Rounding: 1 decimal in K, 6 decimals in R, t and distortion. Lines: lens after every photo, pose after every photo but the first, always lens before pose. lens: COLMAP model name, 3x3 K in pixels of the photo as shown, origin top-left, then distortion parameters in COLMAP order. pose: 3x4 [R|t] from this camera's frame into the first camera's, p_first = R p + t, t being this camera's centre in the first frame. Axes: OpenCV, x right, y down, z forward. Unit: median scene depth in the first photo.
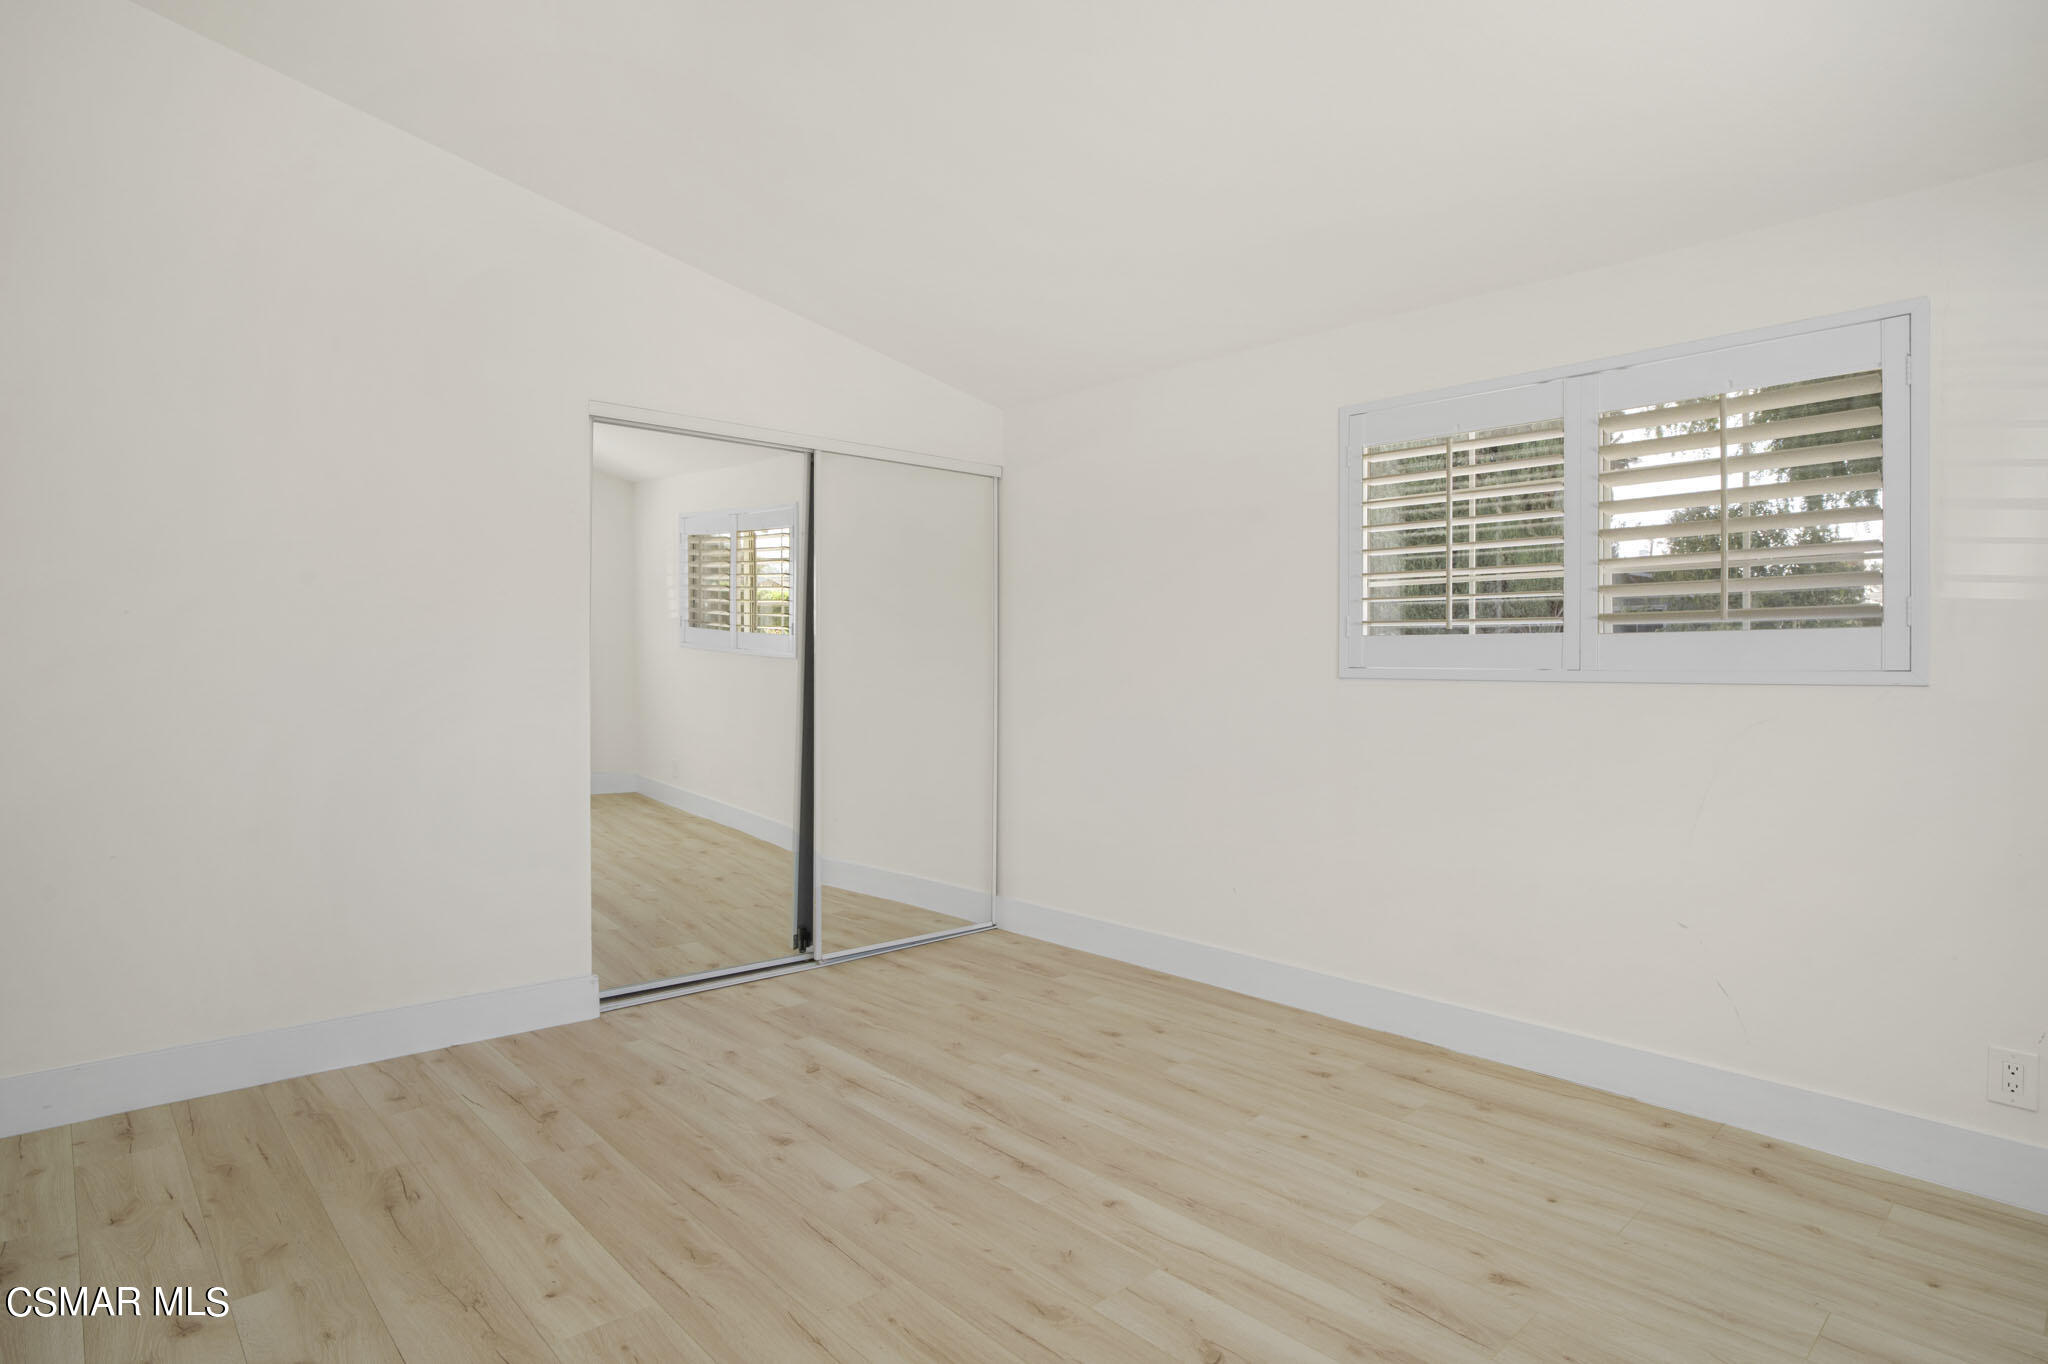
lens RADIAL K [[1119.8, 0, 1009.3], [0, 1119.8, 665.3], [0, 0, 1]] dist [-0.051471, 0.021256]
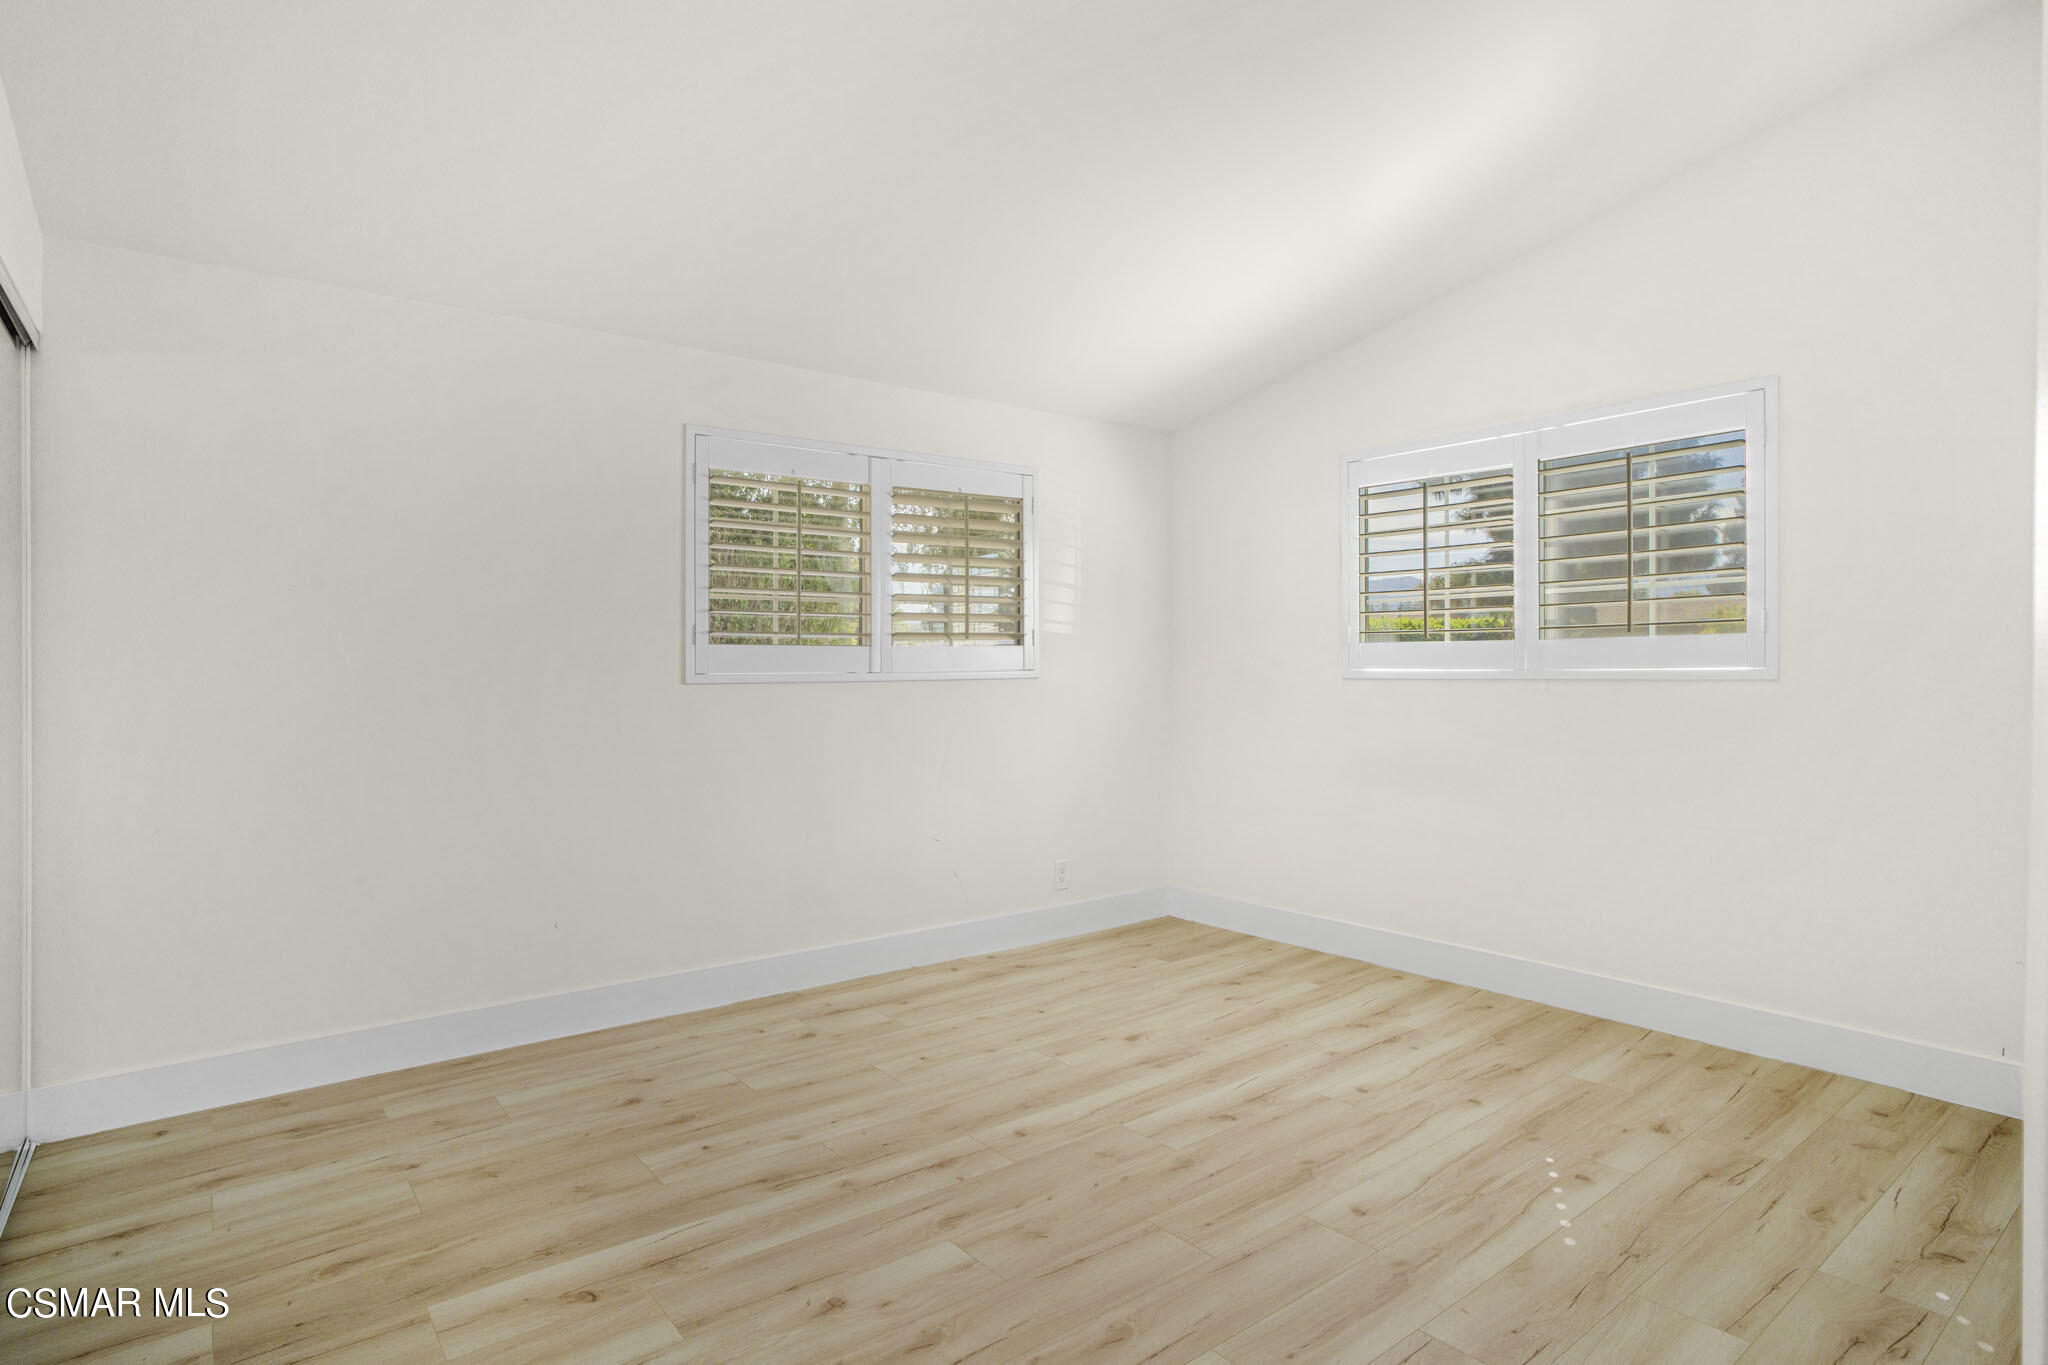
lens RADIAL K [[1119.8, 0, 1016.2], [0, 1119.8, 680.7], [0, 0, 1]] dist [-0.051471, 0.021256]
pose [[0.041755, -0.015163, 0.999013, -0.841711], [0.009076, 0.999849, 0.014796, -0.005191], [-0.999087, 0.008450, 0.041886, 0.750687]]
